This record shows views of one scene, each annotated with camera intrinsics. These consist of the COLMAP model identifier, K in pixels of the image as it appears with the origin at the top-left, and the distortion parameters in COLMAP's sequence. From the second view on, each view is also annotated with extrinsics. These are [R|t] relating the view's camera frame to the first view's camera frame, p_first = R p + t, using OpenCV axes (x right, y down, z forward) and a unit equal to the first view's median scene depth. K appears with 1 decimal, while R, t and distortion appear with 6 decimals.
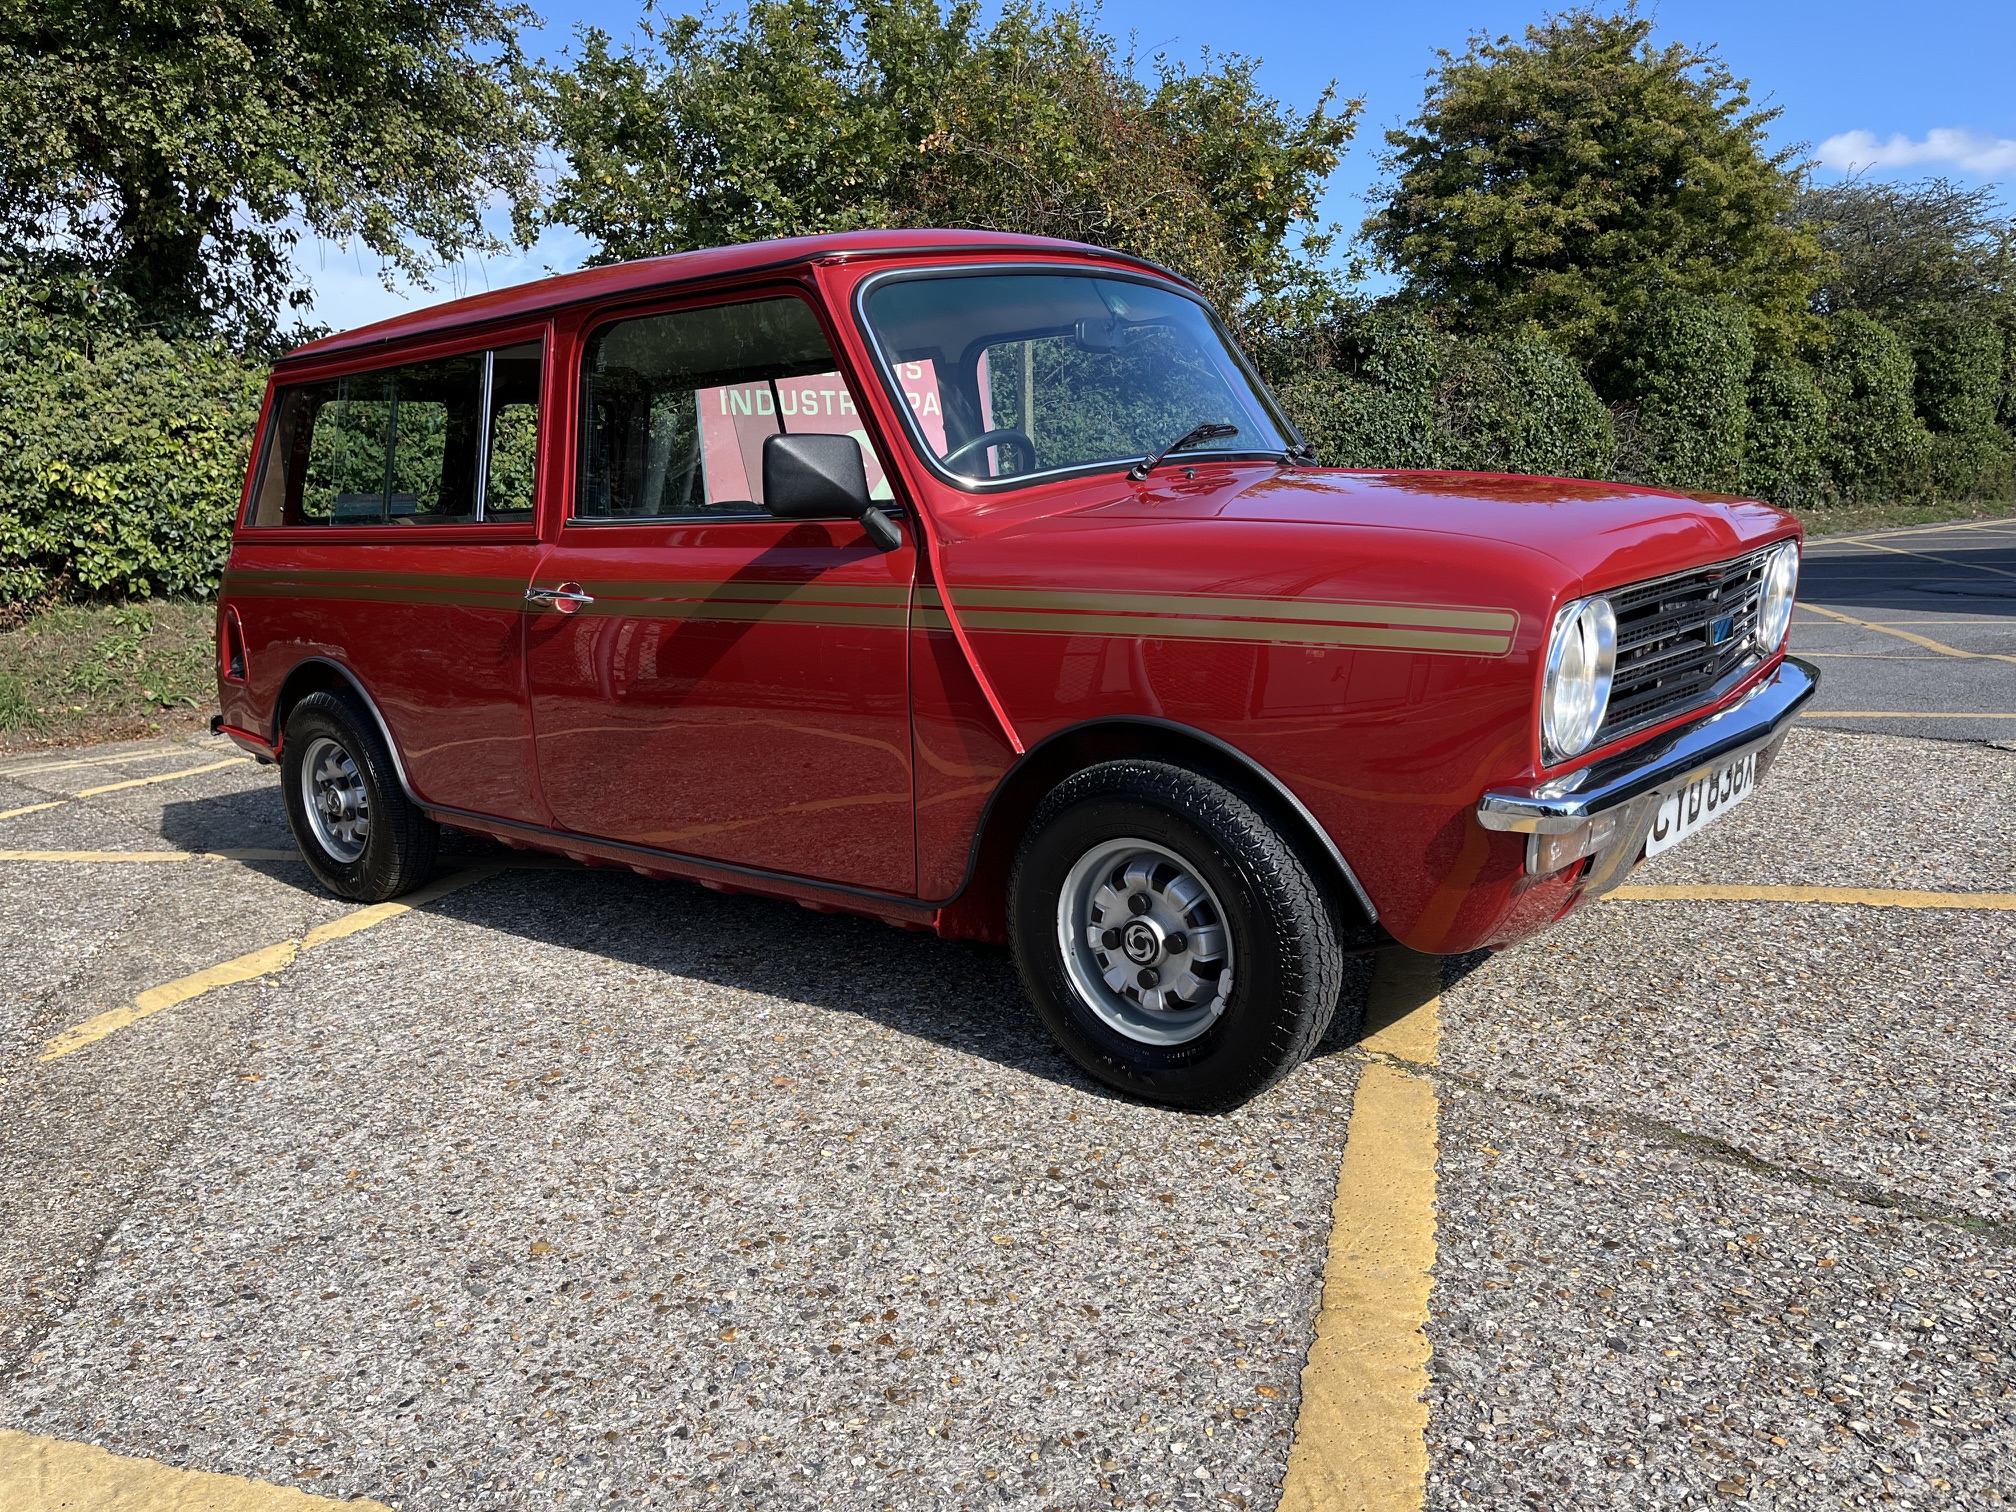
lens RADIAL K [[1512.5, 0, 1002.5], [0, 1512.5, 773.6], [0, 0, 1]] dist [0.064786, -0.091379]
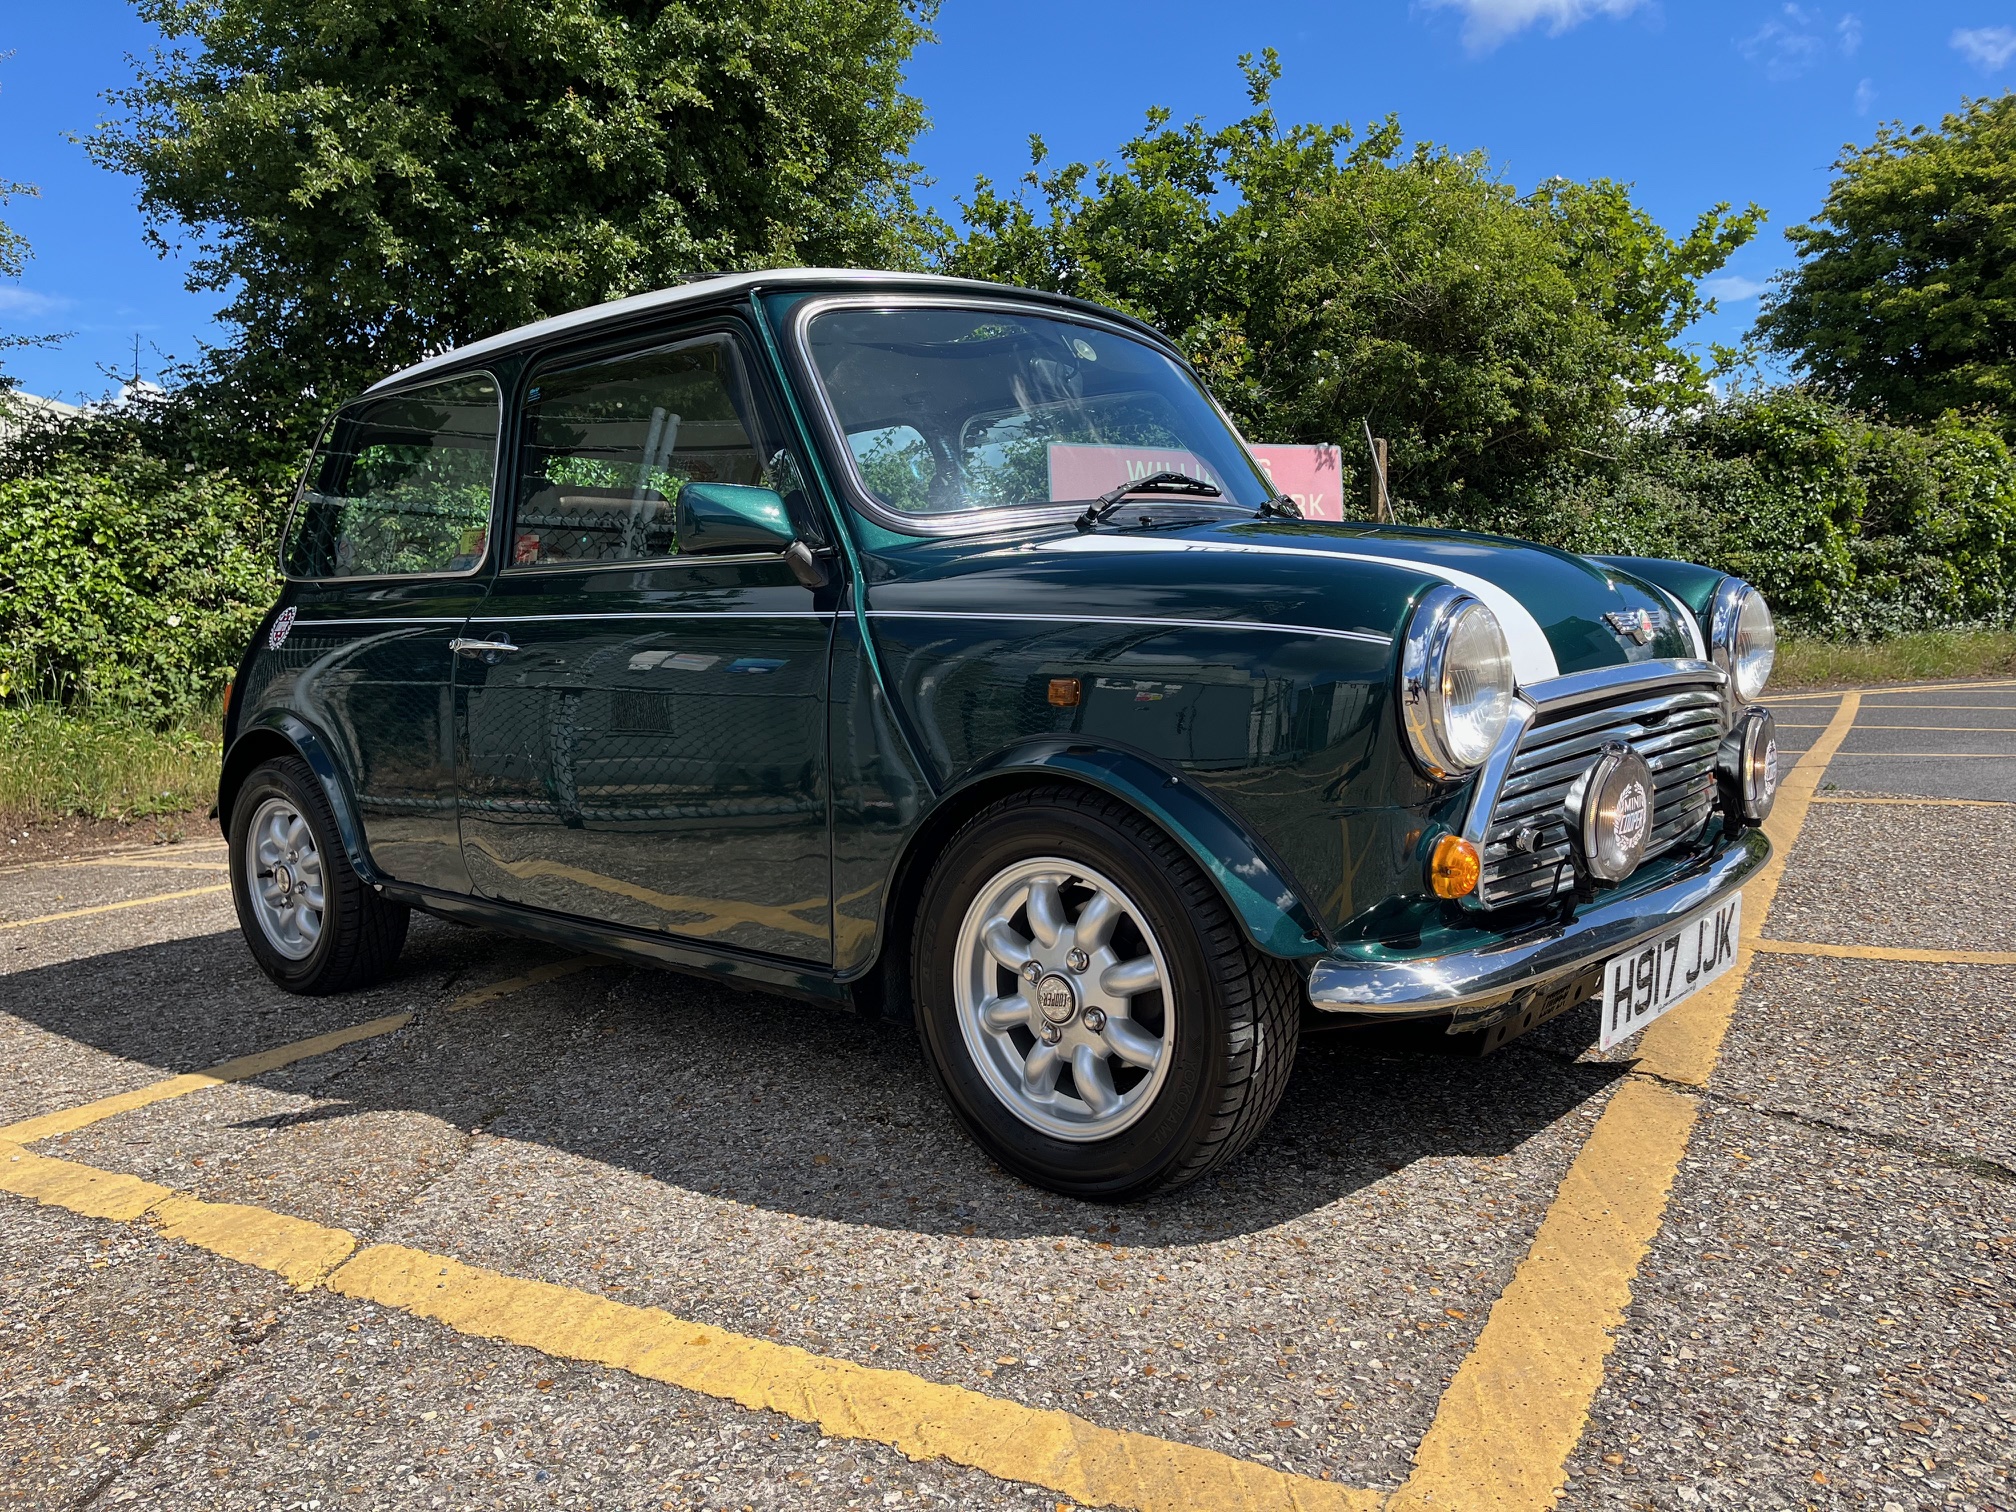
lens RADIAL K [[1512.5, 0, 1001.8], [0, 1512.5, 769.6], [0, 0, 1]] dist [0.064786, -0.091379]
pose [[0.972166, 0.025366, -0.232917, 0.079556], [-0.043827, 0.996263, -0.074428, 0.093765], [0.230158, 0.082564, 0.969644, -0.088659]]
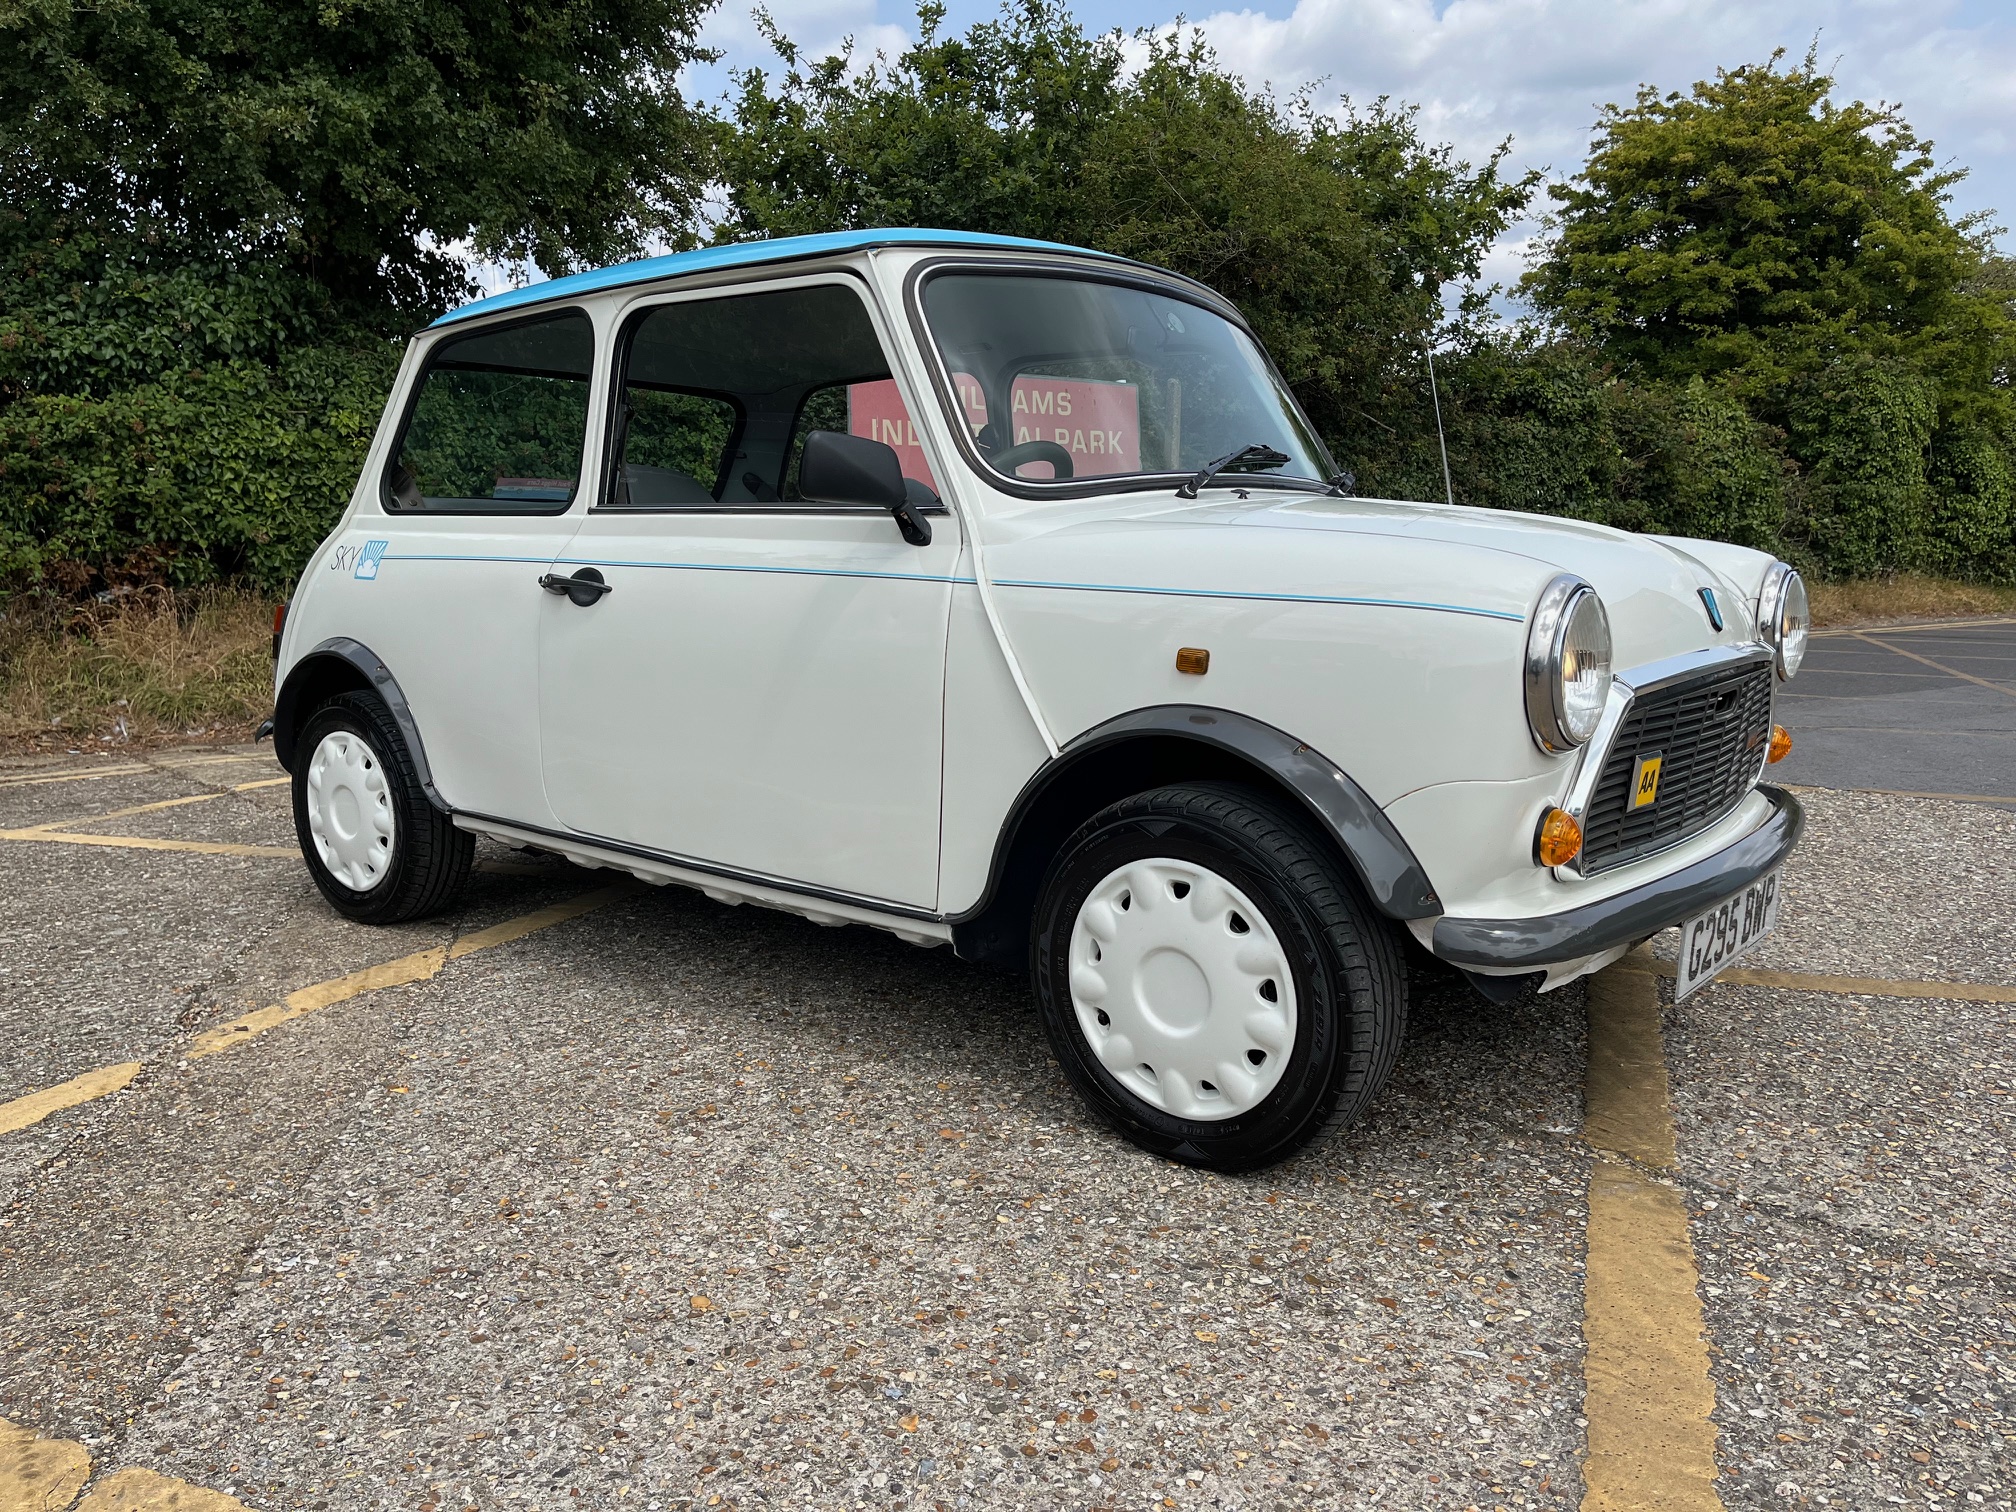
lens RADIAL K [[1512.5, 0, 1001.4], [0, 1512.5, 771.3], [0, 0, 1]] dist [0.064786, -0.091379]
pose [[0.995793, 0.051941, -0.075486, -0.064212], [-0.054046, 0.998197, -0.026114, 0.003517], [0.073994, 0.030084, 0.996805, 0.078083]]
